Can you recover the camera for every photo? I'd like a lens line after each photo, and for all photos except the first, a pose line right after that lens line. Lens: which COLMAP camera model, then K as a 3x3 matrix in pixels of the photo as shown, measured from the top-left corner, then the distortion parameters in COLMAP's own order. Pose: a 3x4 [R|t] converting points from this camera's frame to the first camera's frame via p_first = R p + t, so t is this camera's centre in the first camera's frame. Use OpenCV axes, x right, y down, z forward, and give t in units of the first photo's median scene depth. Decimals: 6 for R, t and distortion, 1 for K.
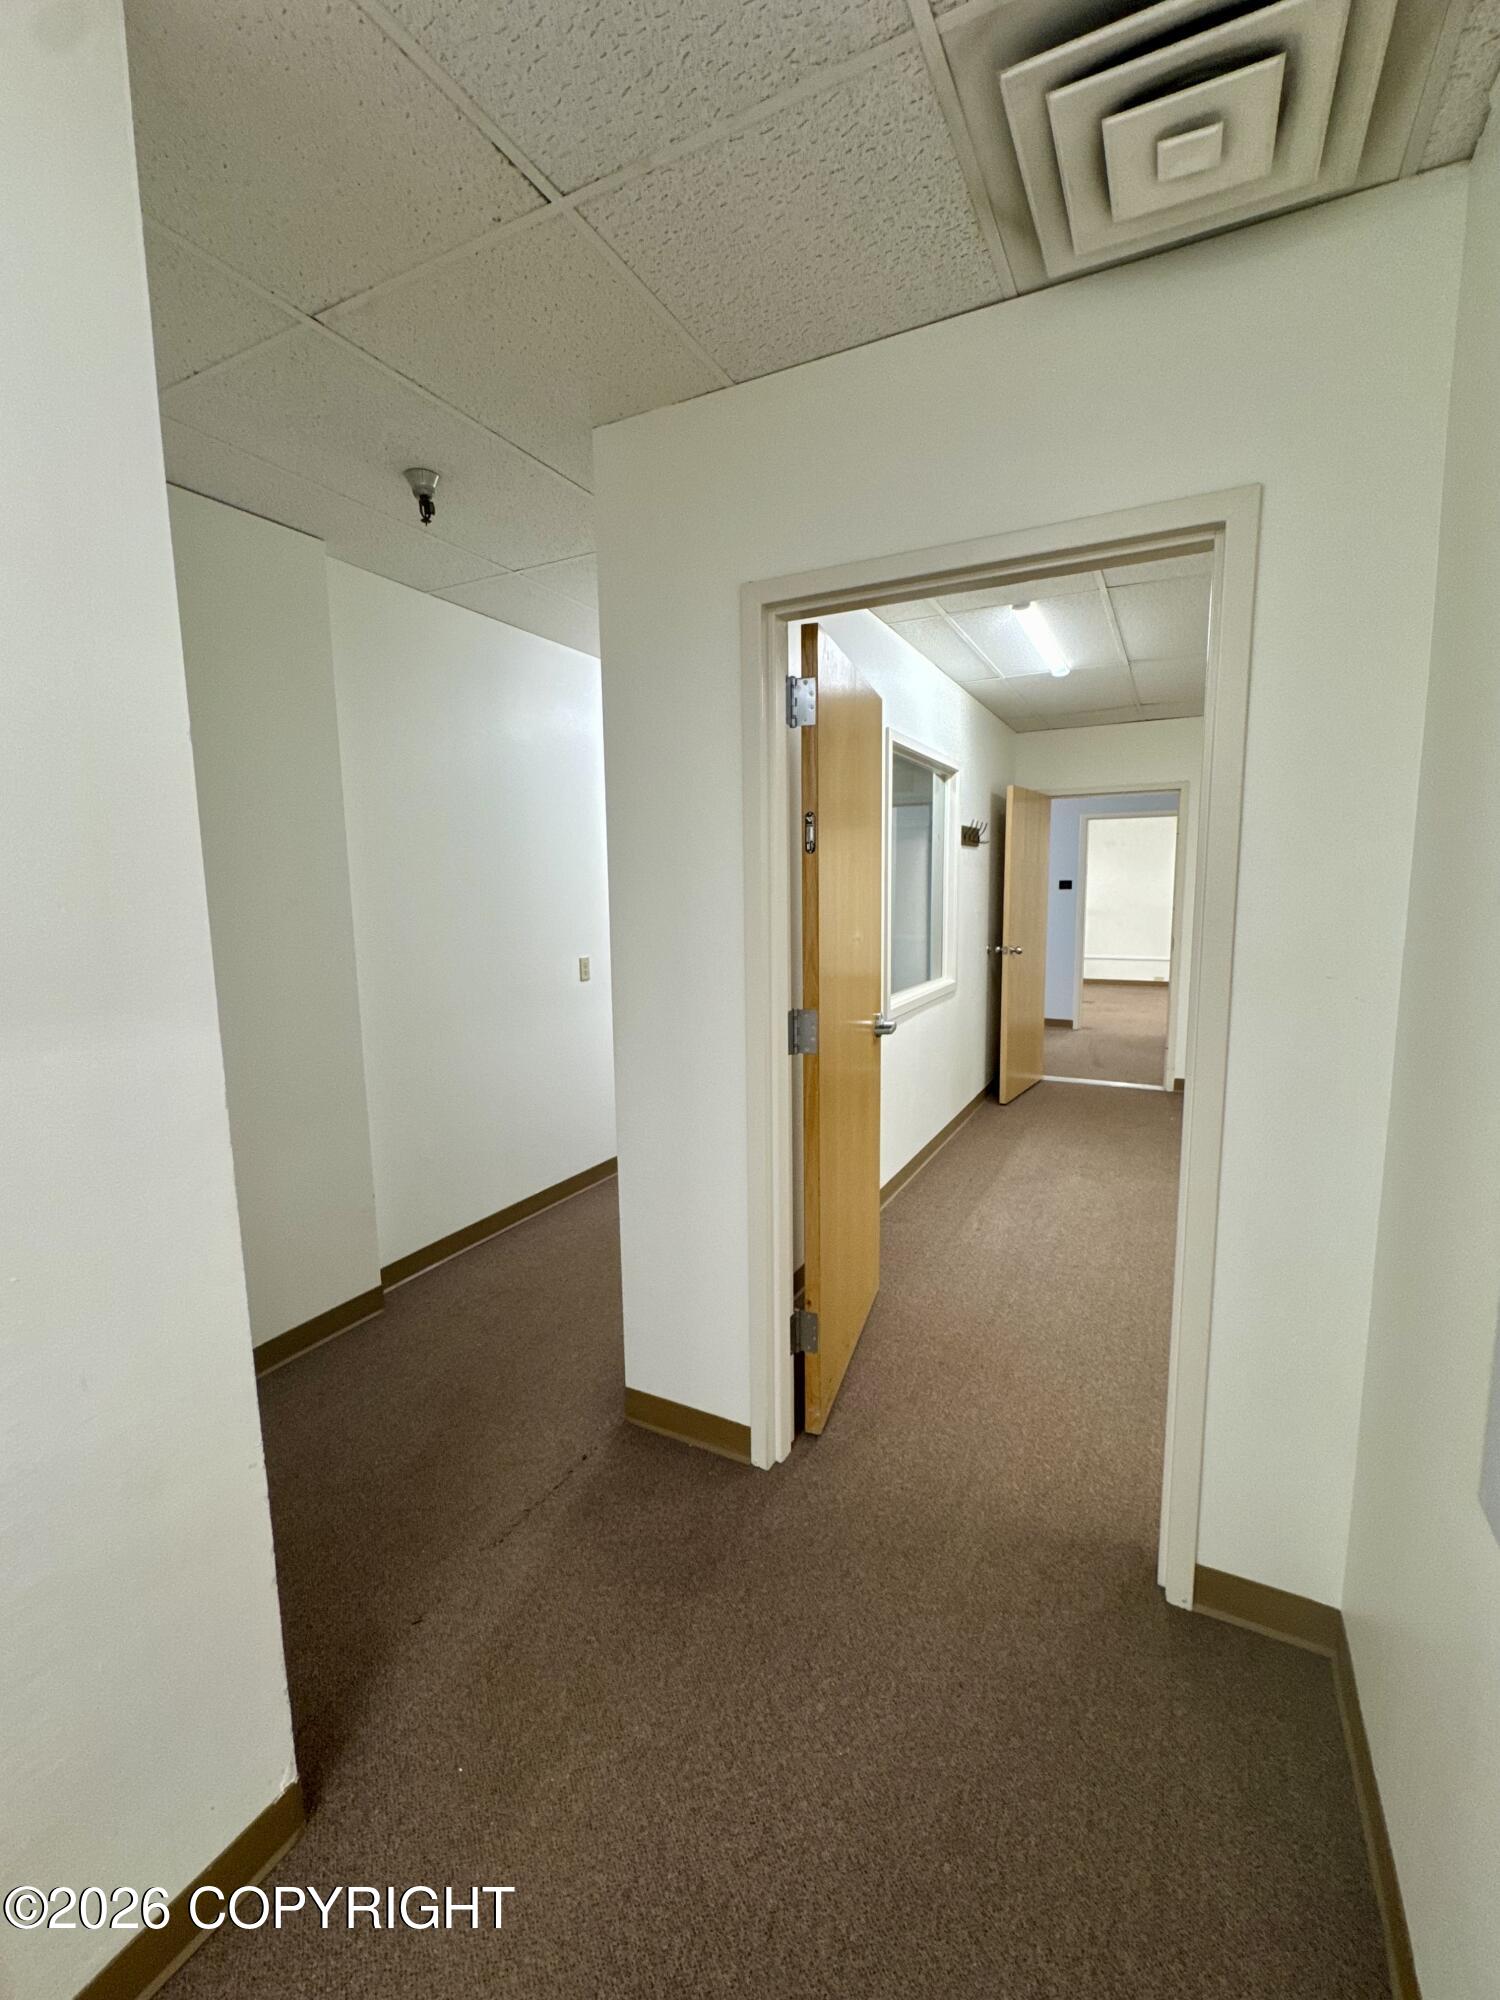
lens RADIAL K [[845.9, 0, 750.0], [0, 845.9, 1000.0], [0, 0, 1]] dist [-0.001175, -0.000372]
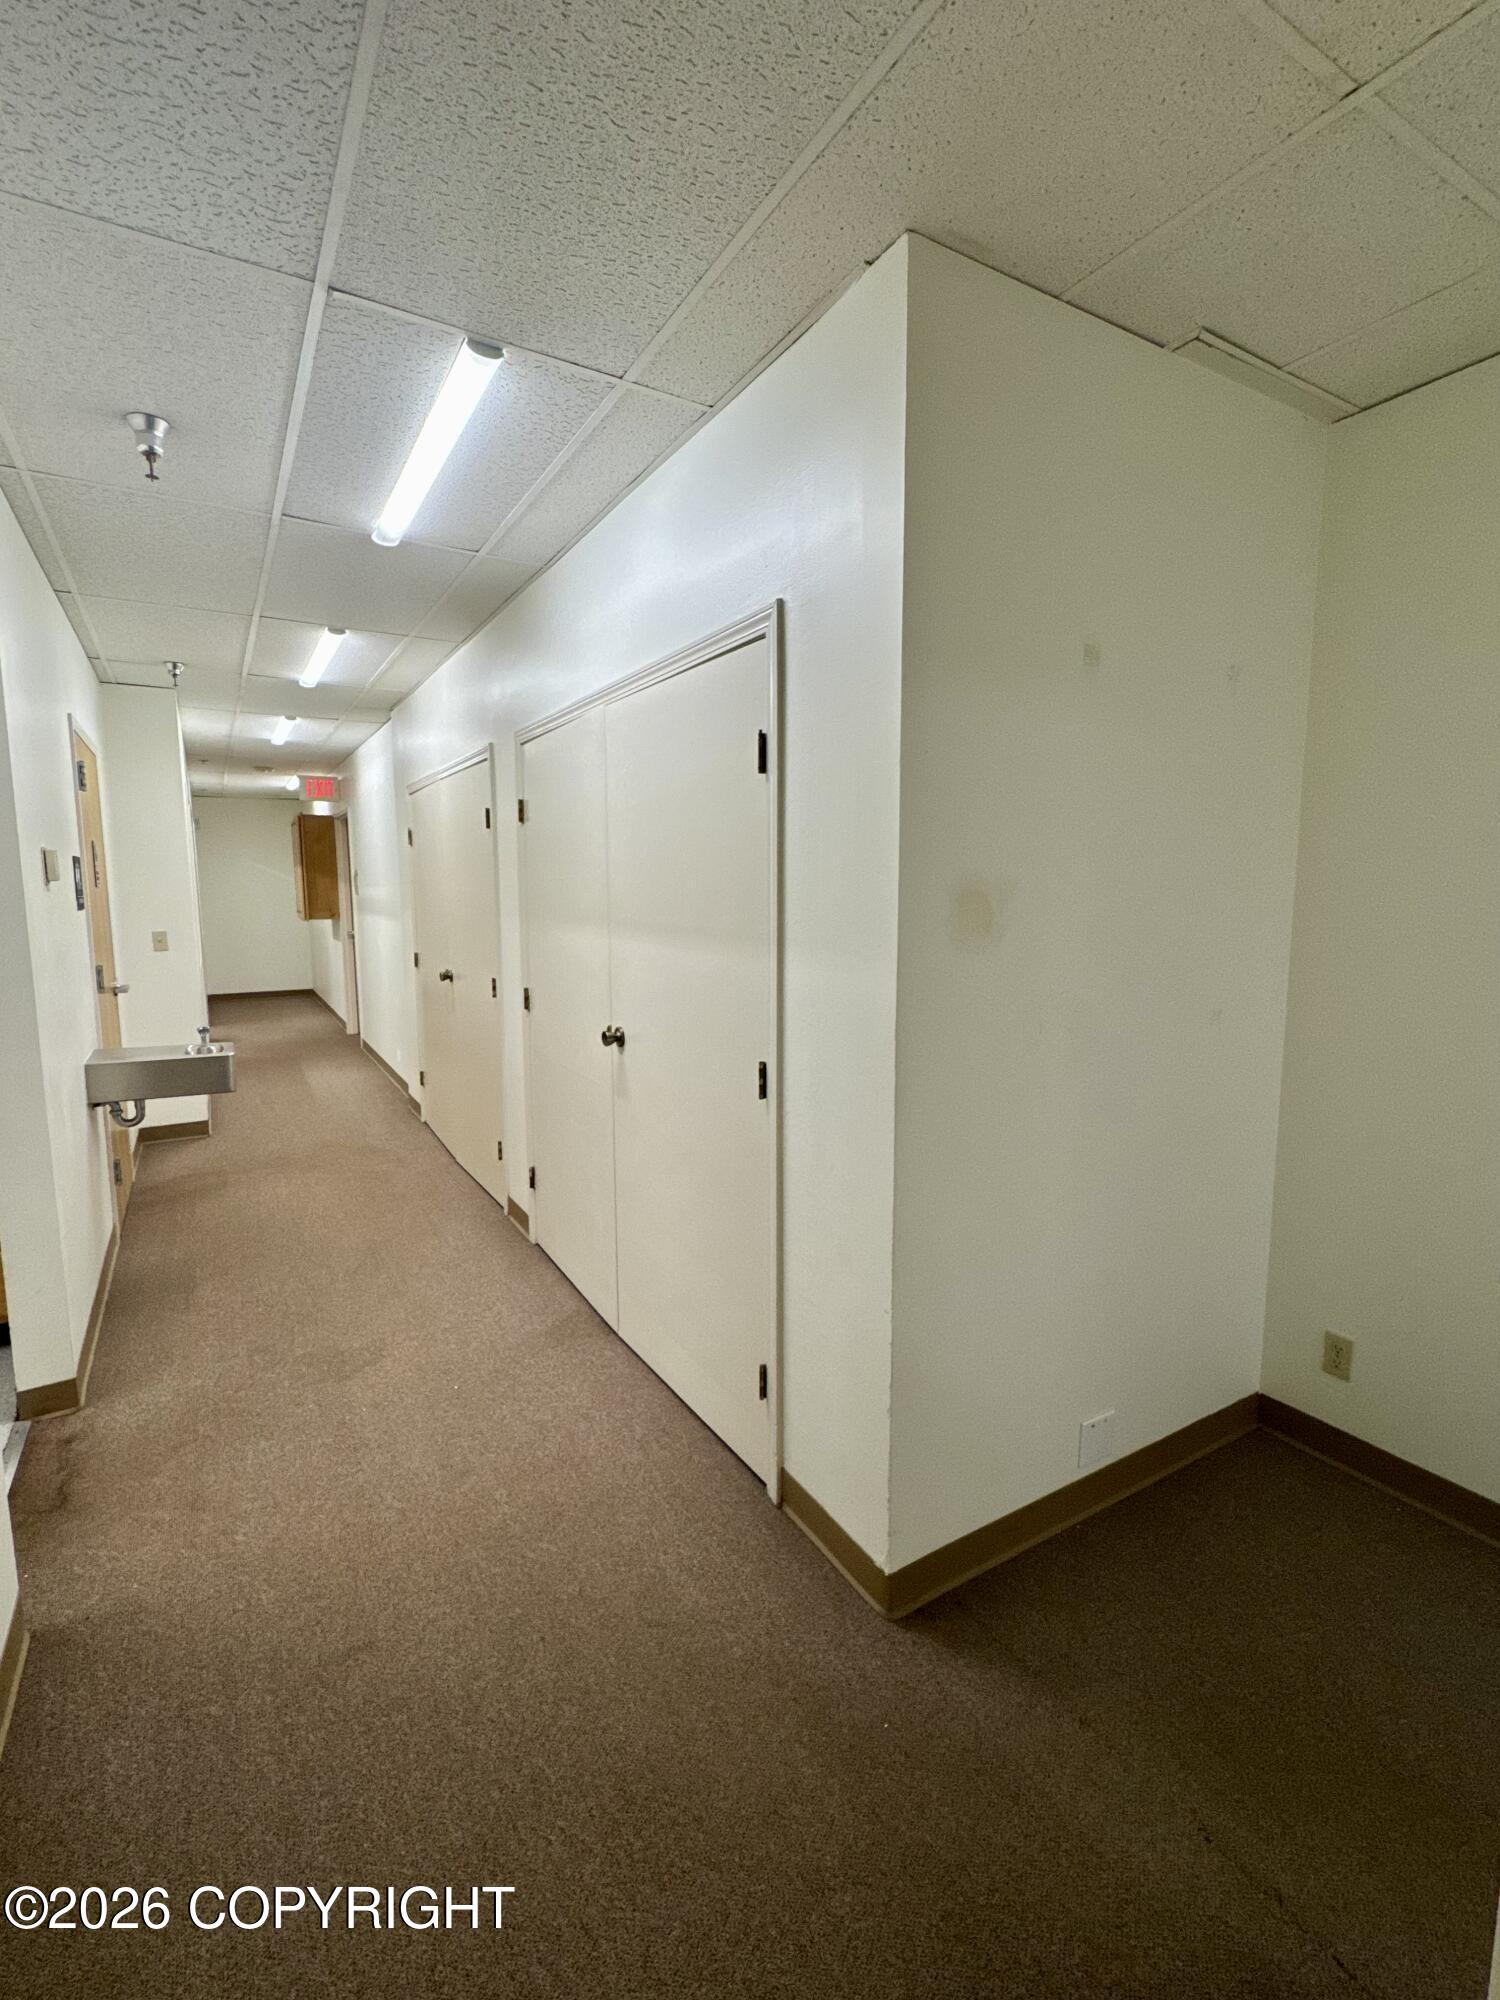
lens RADIAL K [[913.2, 0, 747.8], [0, 913.2, 1003.5], [0, 0, 1]] dist [-0.002543, -0.000107]
pose [[-0.530391, 0.125685, -0.838385, 0.561493], [-0.103521, 0.971946, 0.211199, -0.163665], [0.841409, 0.198809, -0.502500, 1.217254]]
